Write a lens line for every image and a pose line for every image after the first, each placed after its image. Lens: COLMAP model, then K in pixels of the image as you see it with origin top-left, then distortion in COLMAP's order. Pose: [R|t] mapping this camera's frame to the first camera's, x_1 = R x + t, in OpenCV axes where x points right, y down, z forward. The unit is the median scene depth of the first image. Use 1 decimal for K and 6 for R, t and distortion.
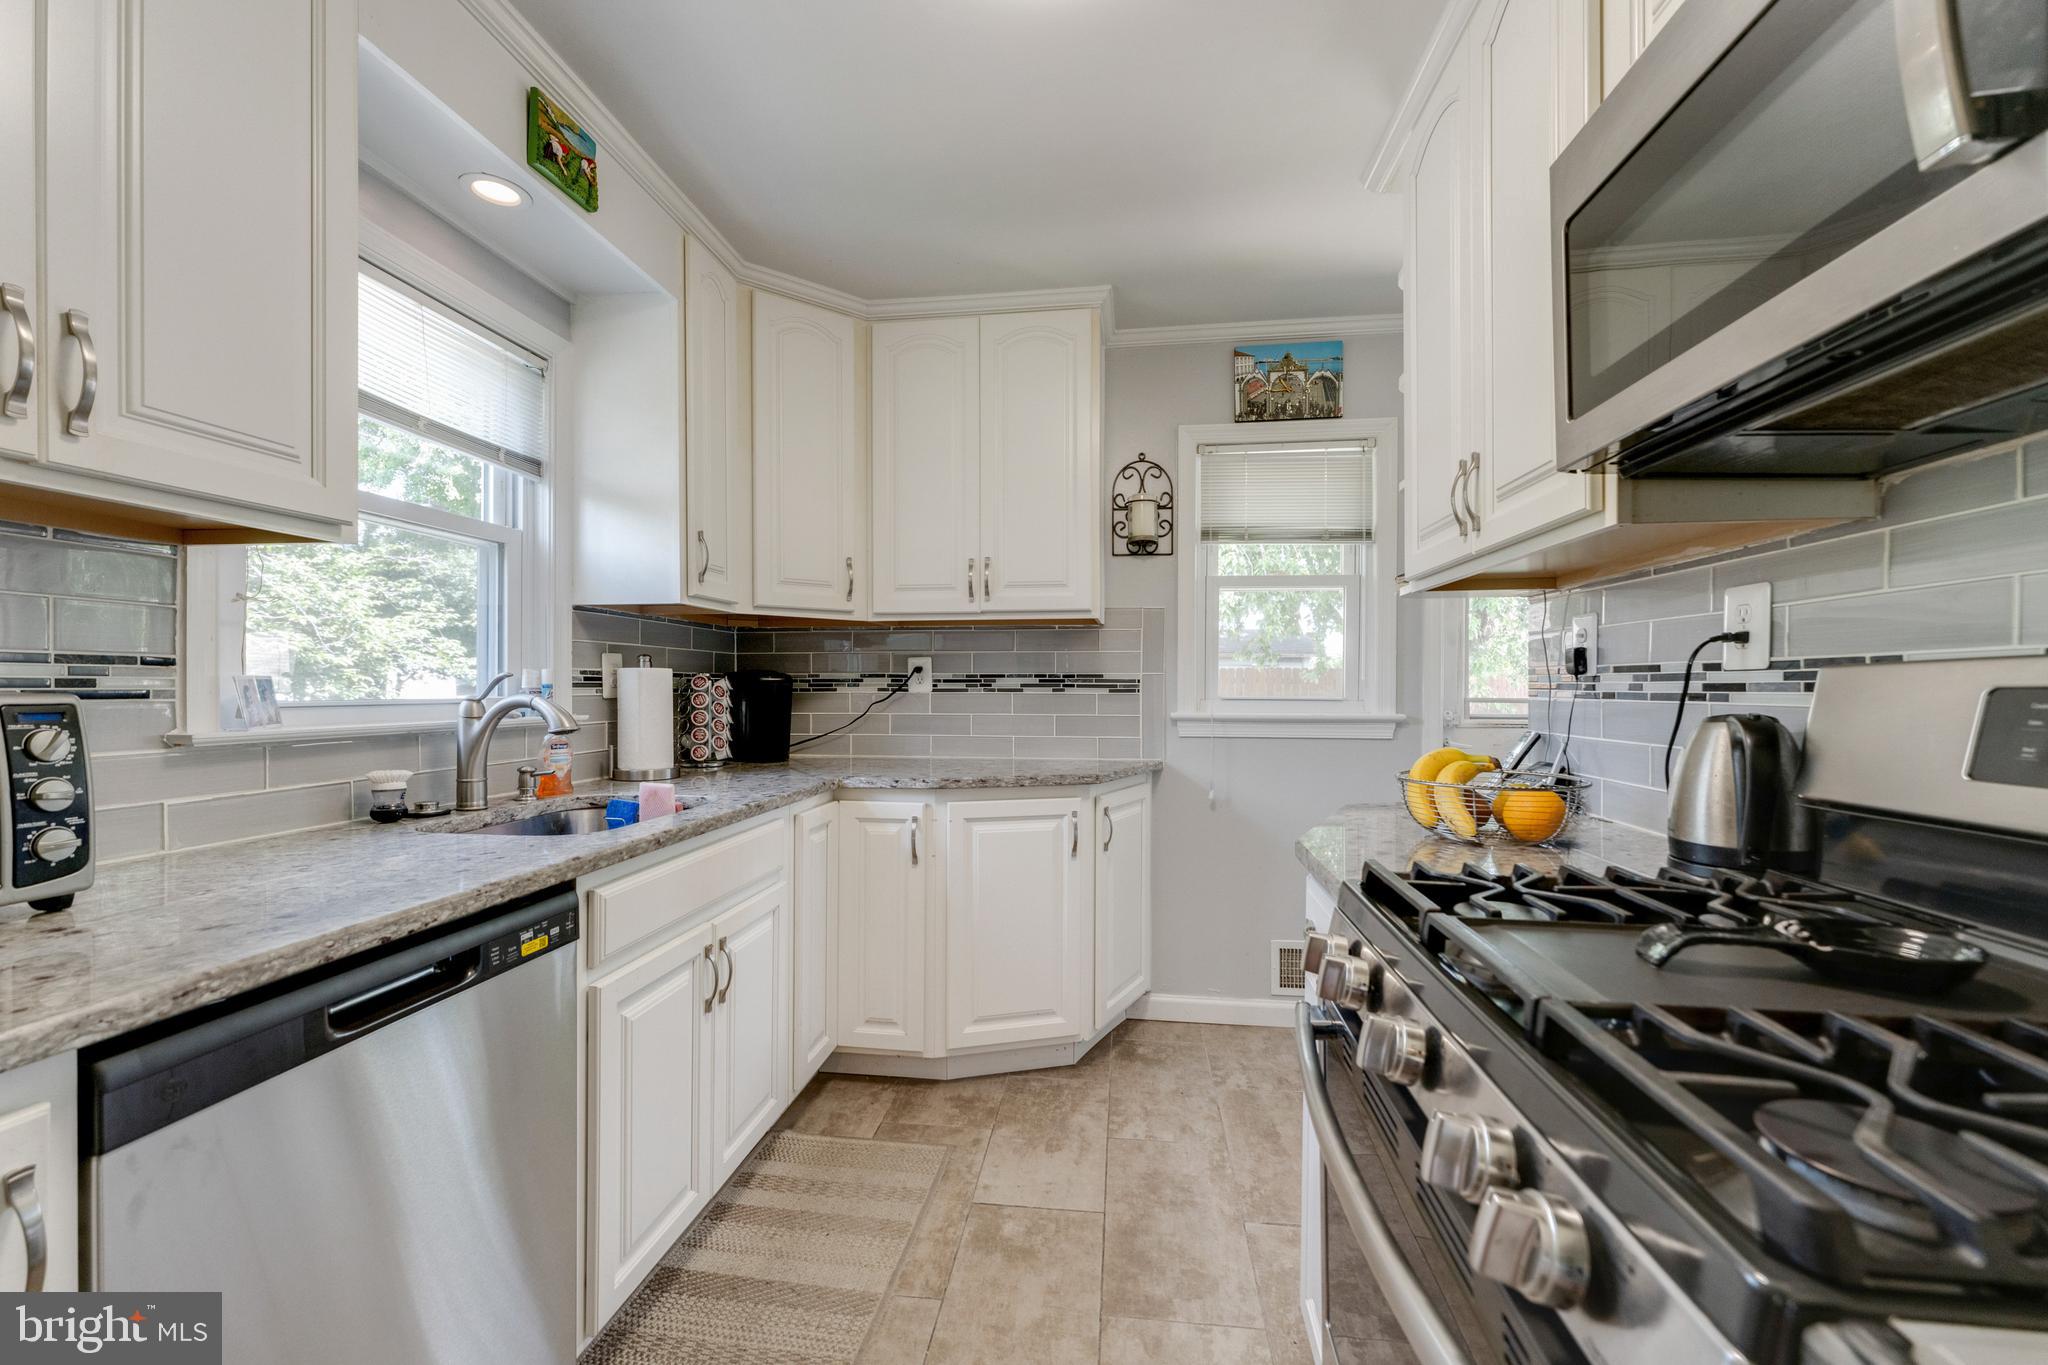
lens RADIAL K [[816.1, 0, 1026.6], [0, 816.1, 676.0], [0, 0, 1]] dist [-0.003964, -0.000064]
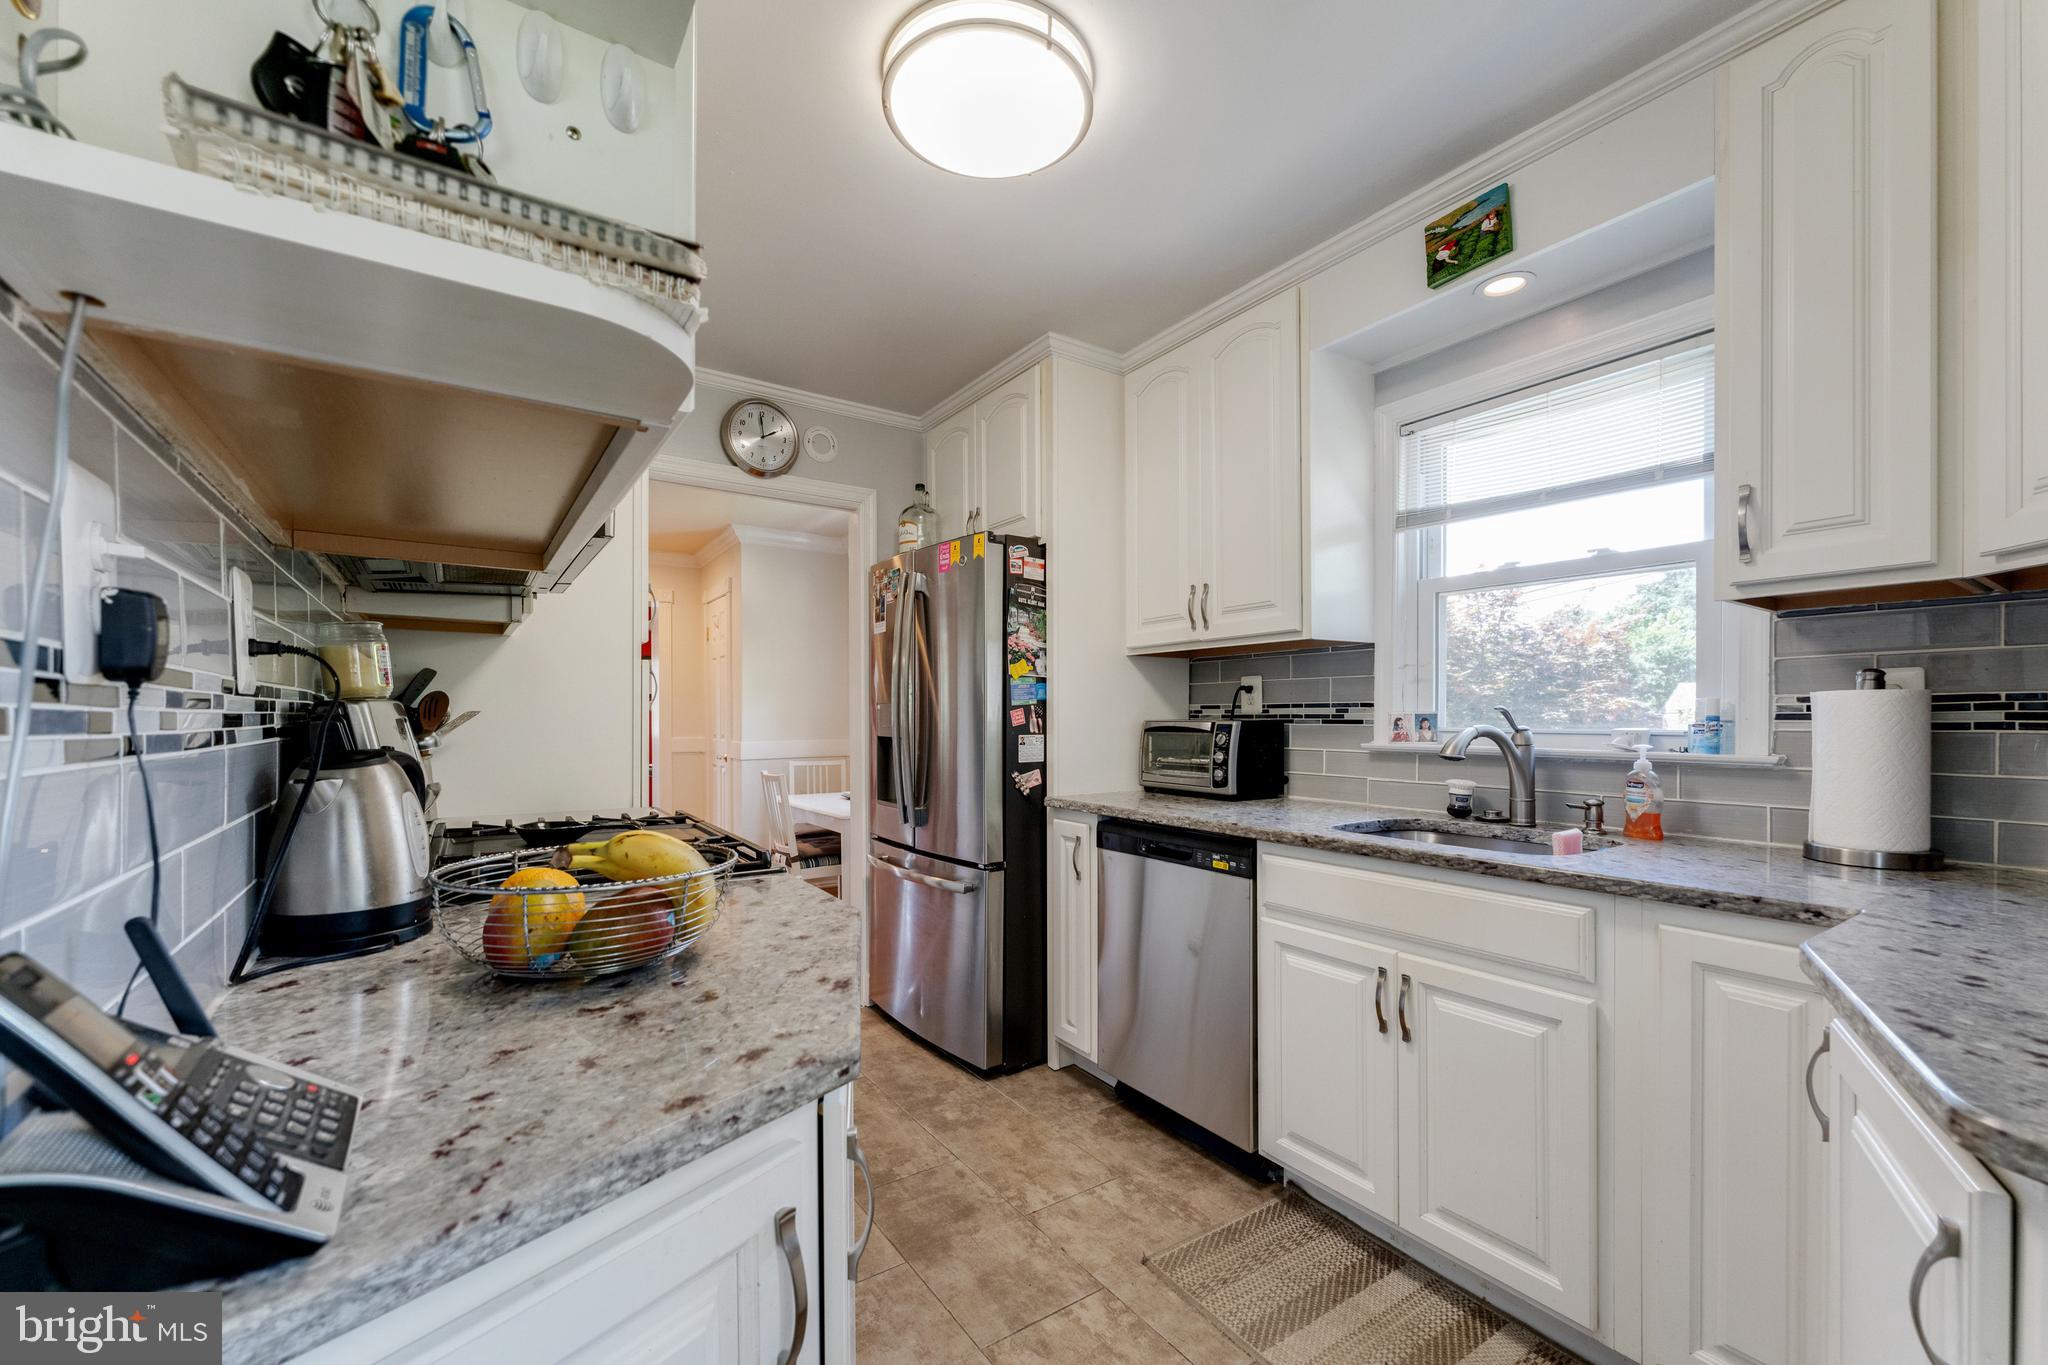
lens RADIAL K [[816.1, 0, 1018.0], [0, 816.1, 711.3], [0, 0, 1]] dist [-0.003964, -0.000064]
pose [[-0.747878, -0.004304, -0.663822, 0.393924], [0.008216, 0.999842, -0.015739, 0.010276], [0.663785, -0.017225, -0.747725, 0.898127]]
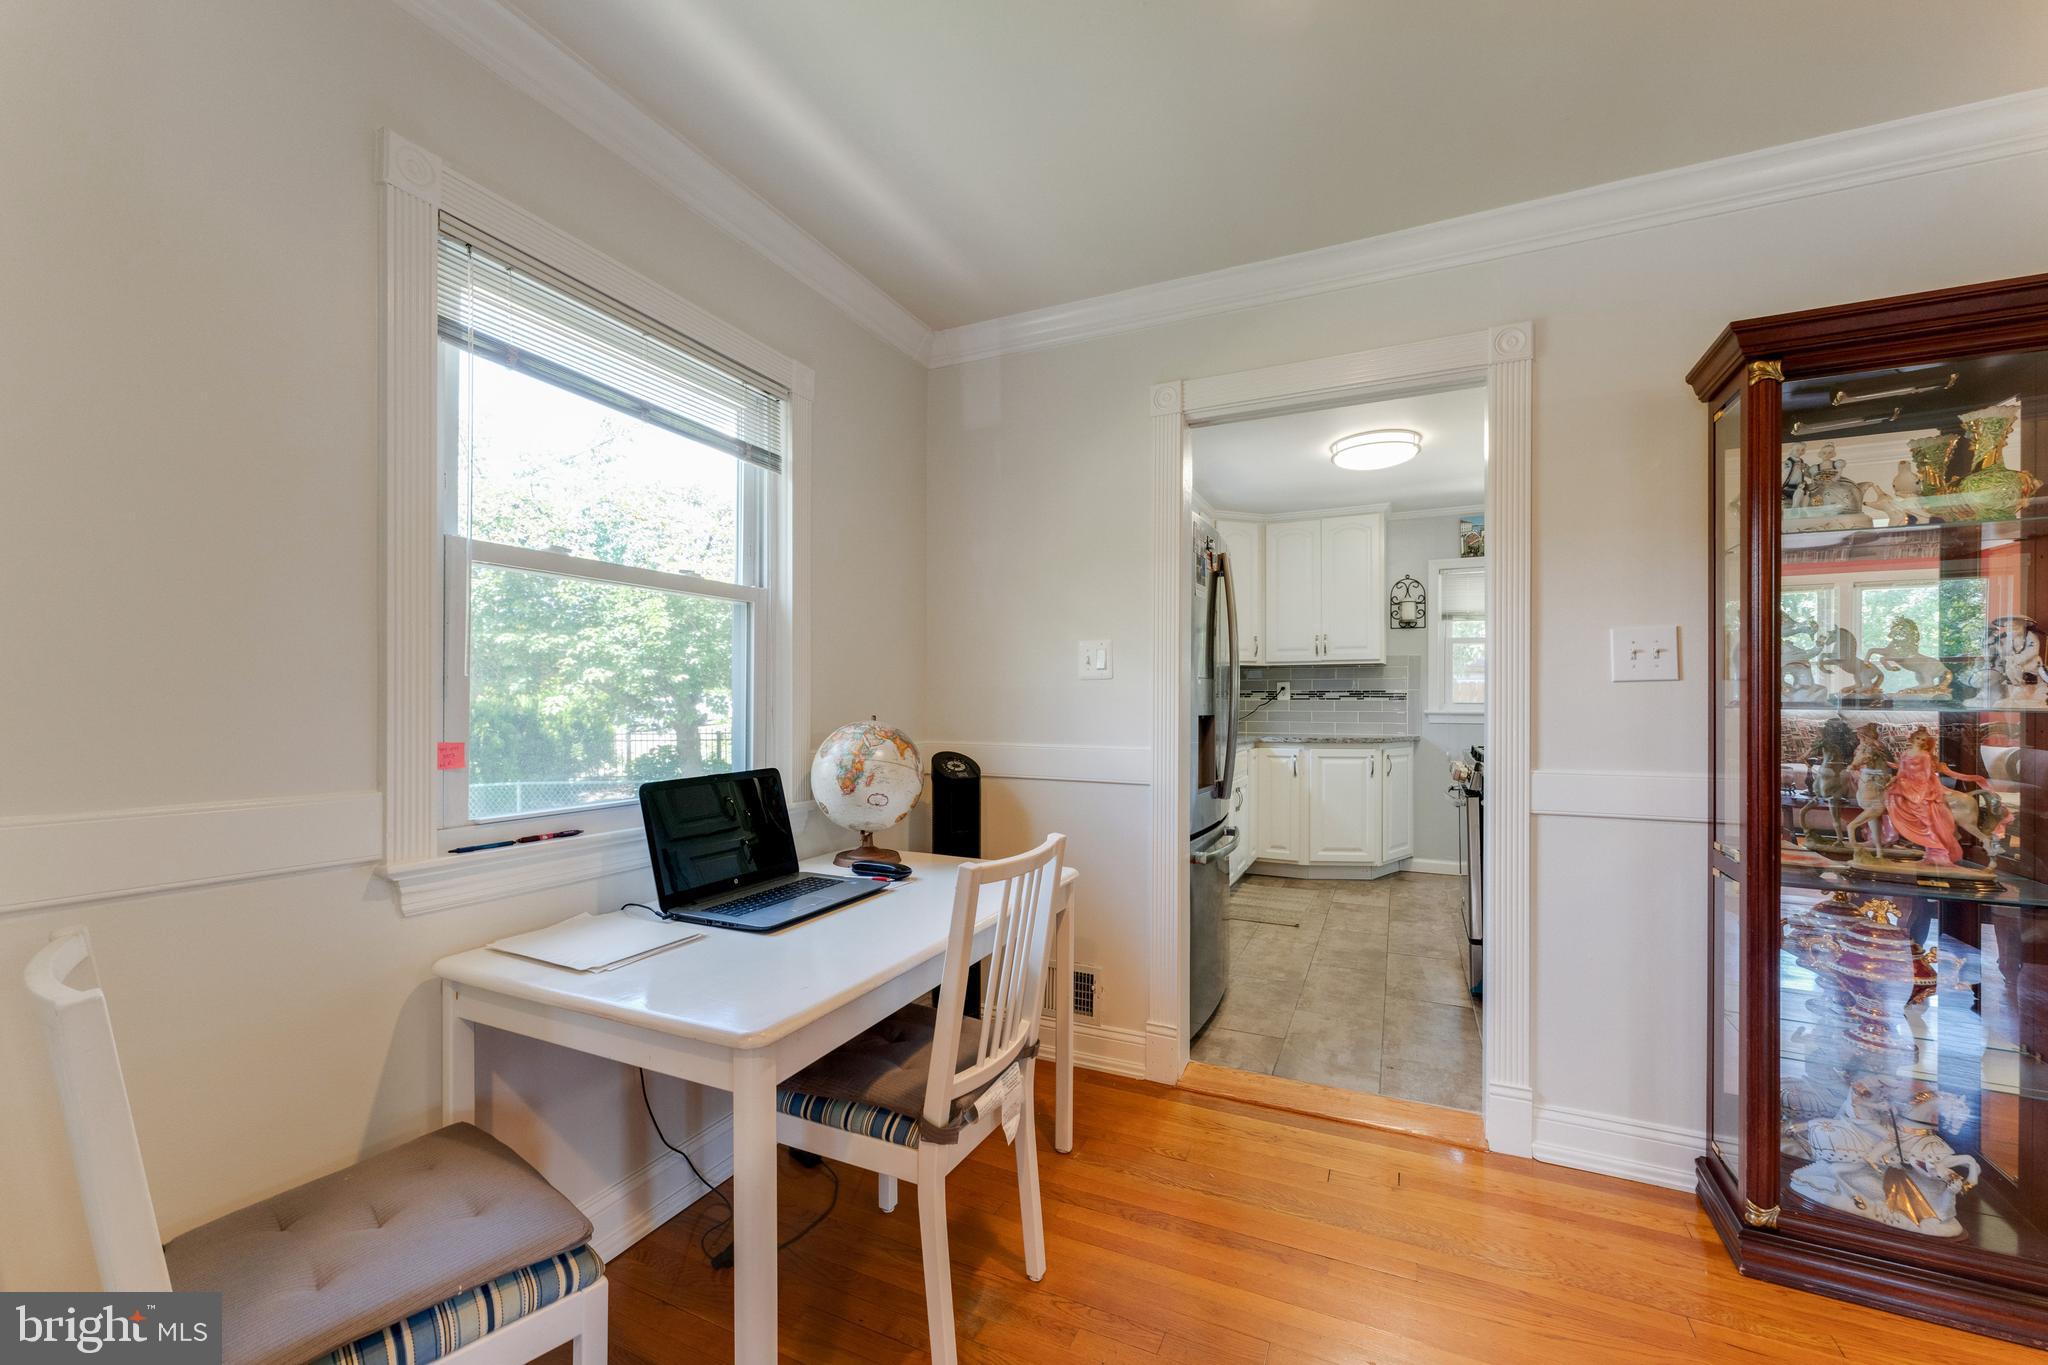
lens RADIAL K [[816.1, 0, 1021.9], [0, 816.1, 692.8], [0, 0, 1]] dist [-0.003964, -0.000064]
pose [[0.950771, -0.003503, -0.309875, -0.134627], [0.005488, 0.999970, 0.005535, -0.012919], [0.309847, -0.006963, 0.950761, -1.168266]]
